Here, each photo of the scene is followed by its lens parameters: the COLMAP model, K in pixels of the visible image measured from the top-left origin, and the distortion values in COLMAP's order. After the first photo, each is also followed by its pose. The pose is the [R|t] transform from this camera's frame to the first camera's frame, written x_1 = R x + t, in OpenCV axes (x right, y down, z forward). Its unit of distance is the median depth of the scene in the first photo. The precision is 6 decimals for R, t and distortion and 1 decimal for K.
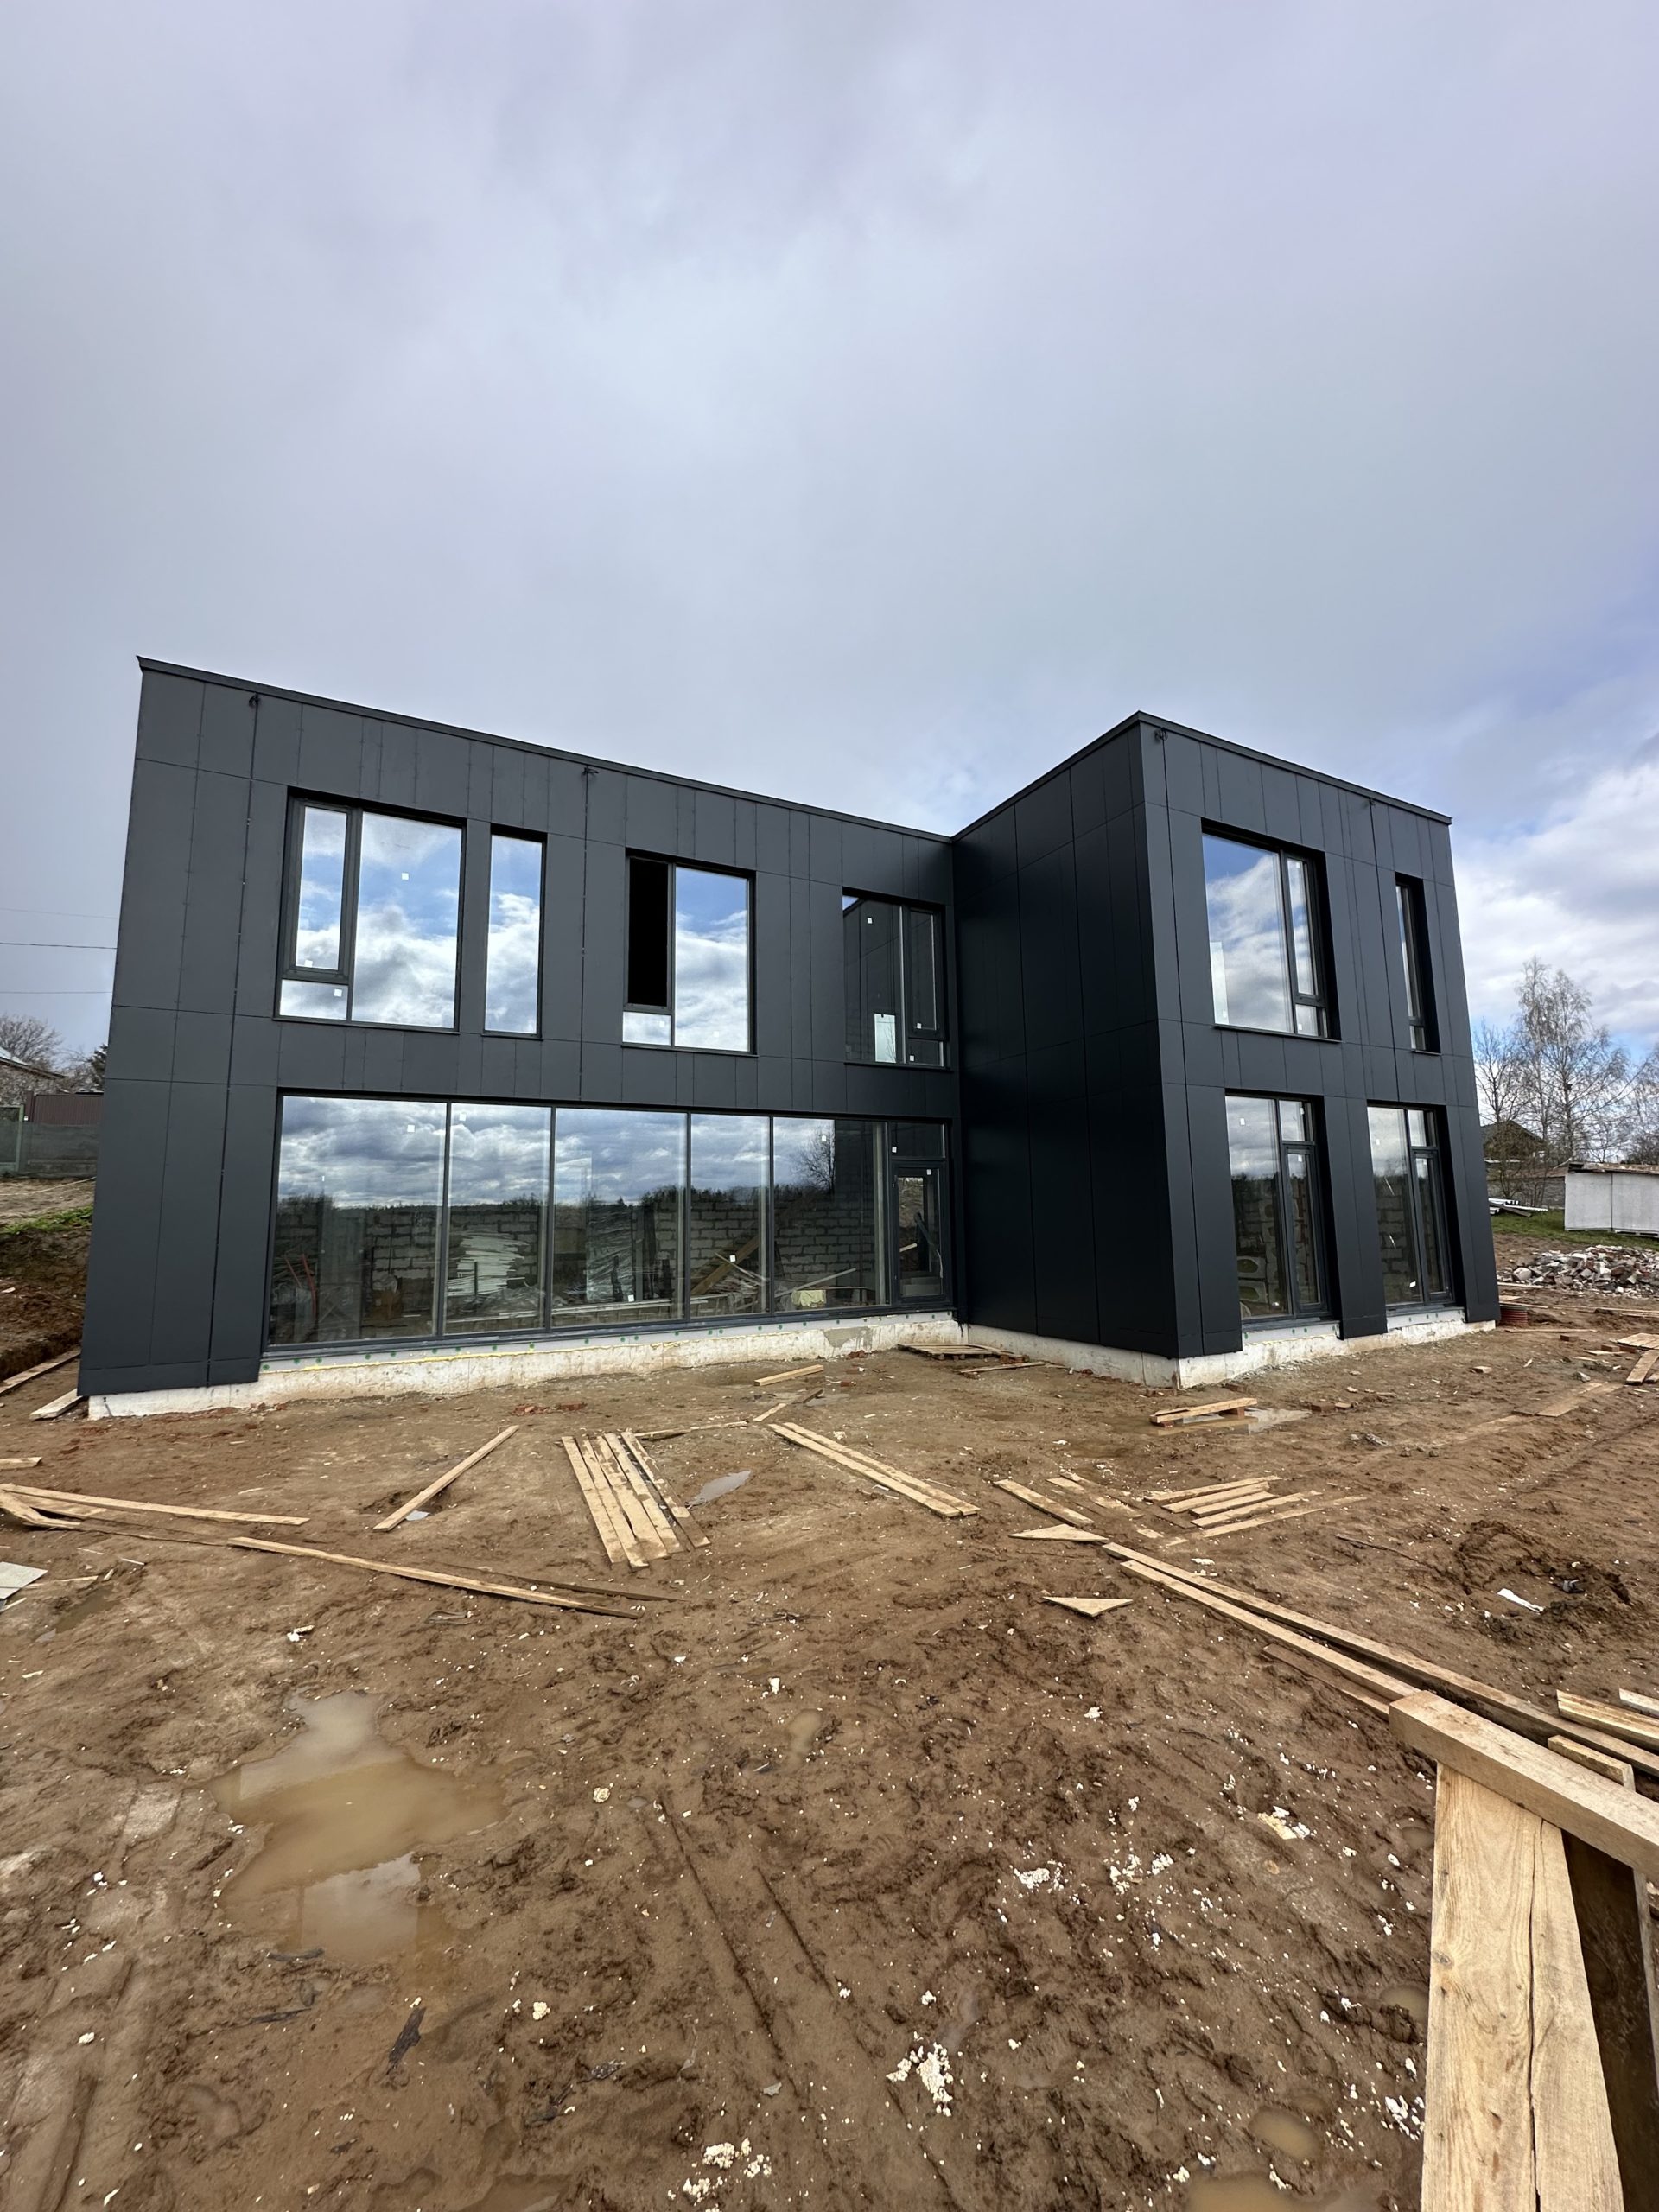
lens RADIAL K [[884.8, 0, 829.5], [0, 884.8, 1106.0], [0, 0, 1]] dist [0.001445, 0.000174]
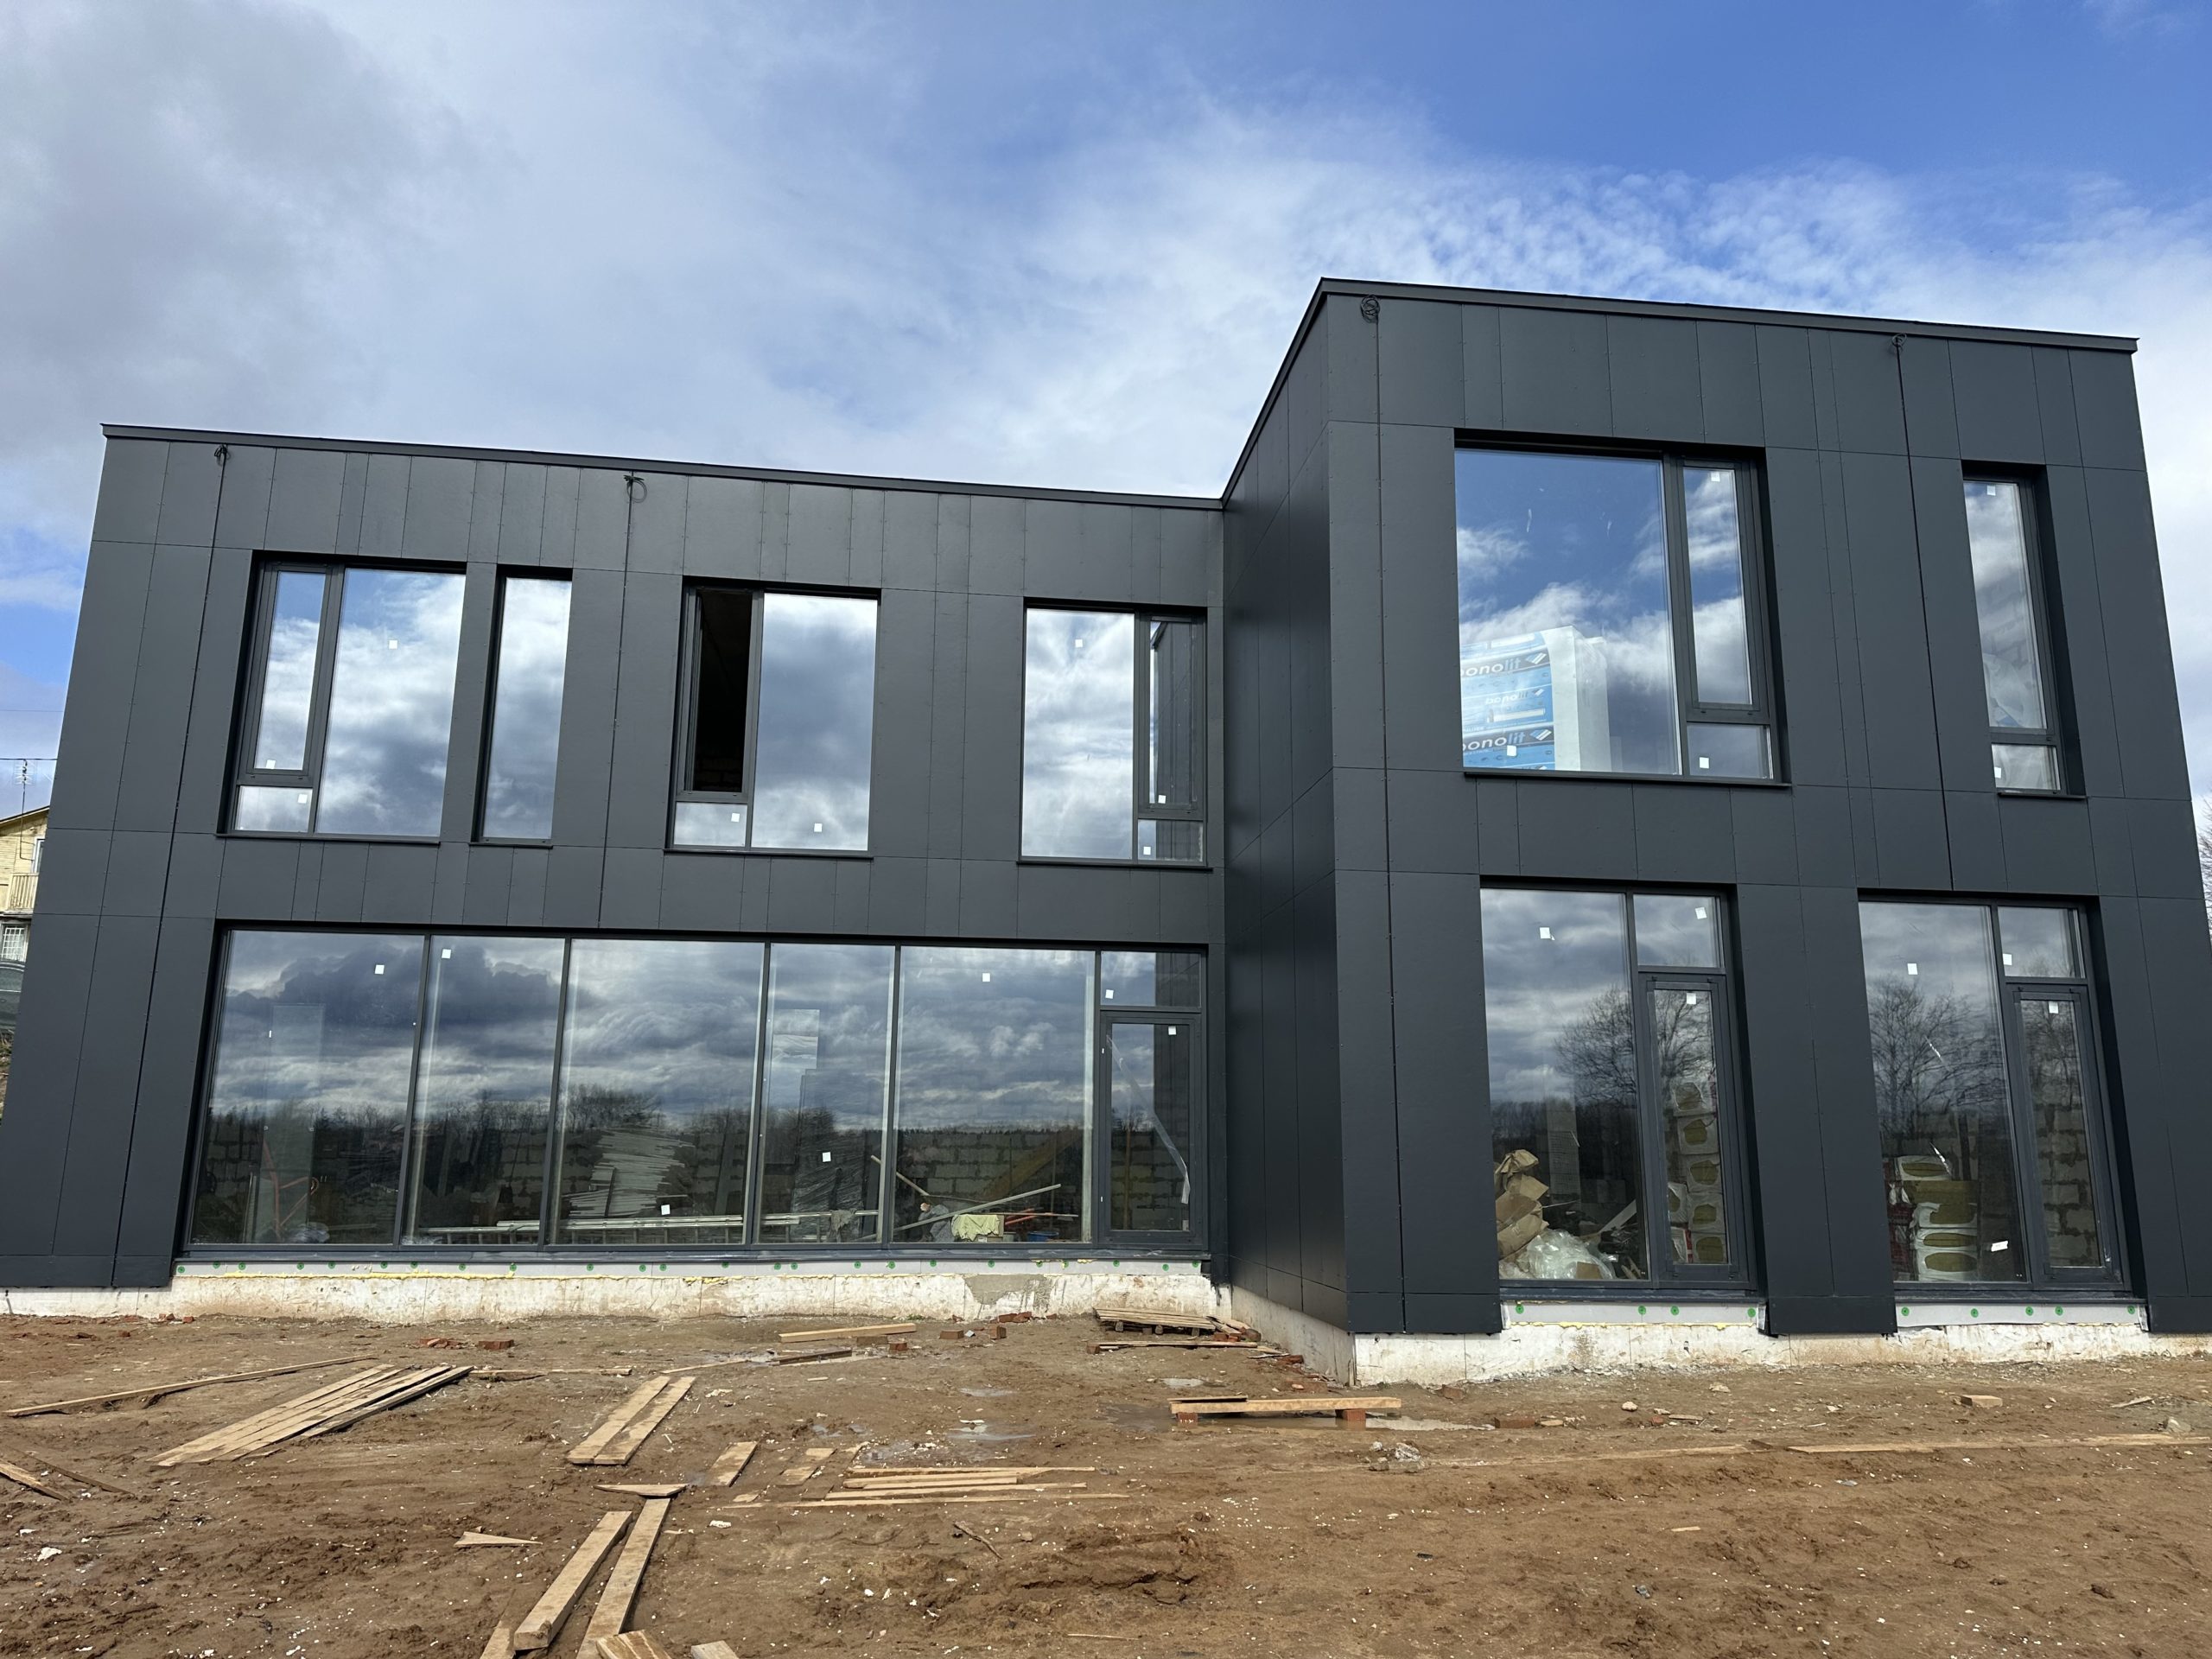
lens RADIAL K [[1542.0, 0, 1120.1], [0, 1542.0, 837.7], [0, 0, 1]] dist [0.054620, -0.055838]
pose [[0.938433, -0.046429, -0.342328, 0.544616], [0.020159, 0.996599, -0.079904, 0.029337], [0.344873, 0.068084, 0.936177, -0.046171]]
